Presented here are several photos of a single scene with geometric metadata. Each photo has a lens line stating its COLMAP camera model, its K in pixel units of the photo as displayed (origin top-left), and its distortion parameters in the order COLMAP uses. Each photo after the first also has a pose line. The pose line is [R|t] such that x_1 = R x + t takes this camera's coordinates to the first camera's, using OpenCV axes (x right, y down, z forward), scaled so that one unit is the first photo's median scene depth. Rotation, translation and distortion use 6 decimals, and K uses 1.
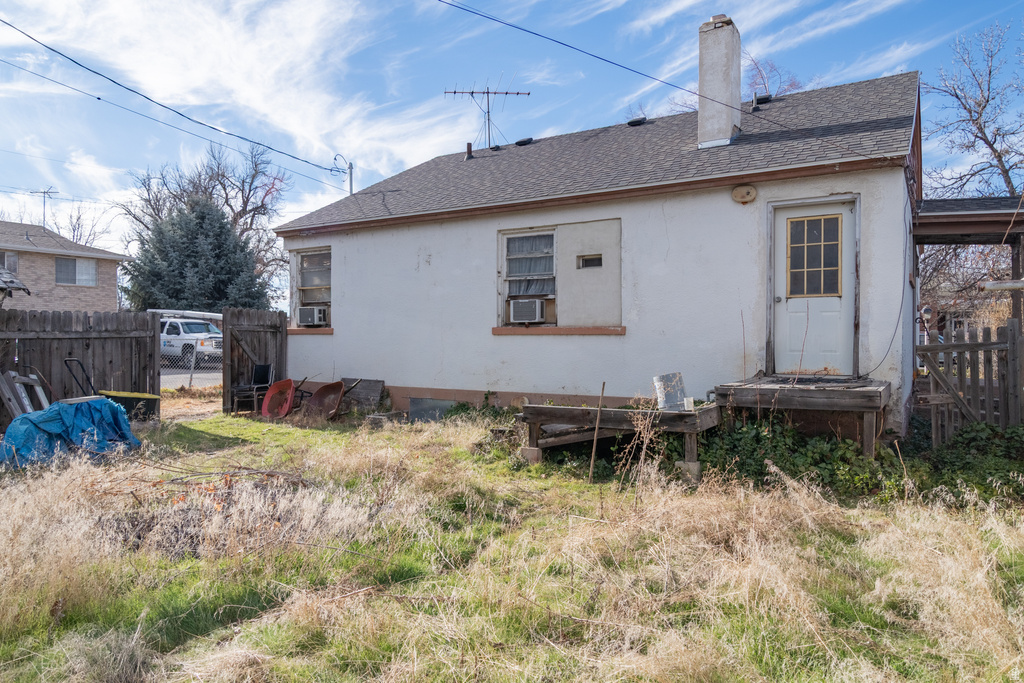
lens RADIAL K [[729.9, 0, 512.0], [0, 729.9, 341.5], [0, 0, 1]] dist [0.001248, -0.000232]
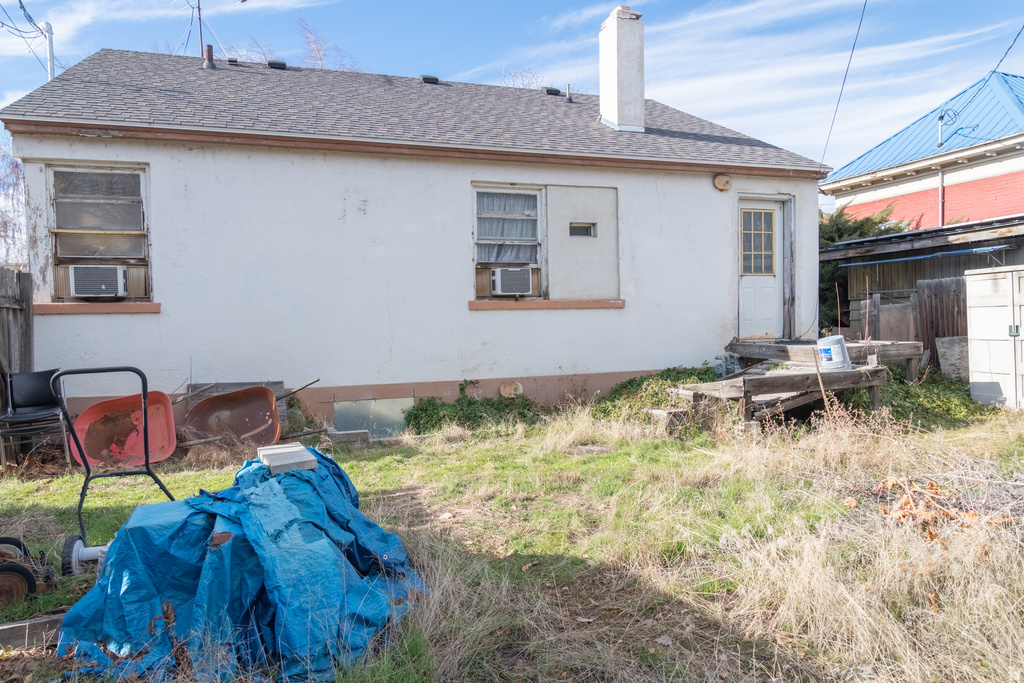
lens RADIAL K [[729.9, 0, 512.0], [0, 729.9, 341.5], [0, 0, 1]] dist [0.001248, -0.000232]
pose [[0.592046, -0.033925, 0.805190, -0.682678], [0.025712, 0.999400, 0.023201, 0.008507], [-0.805494, 0.006967, 0.592563, 0.509292]]
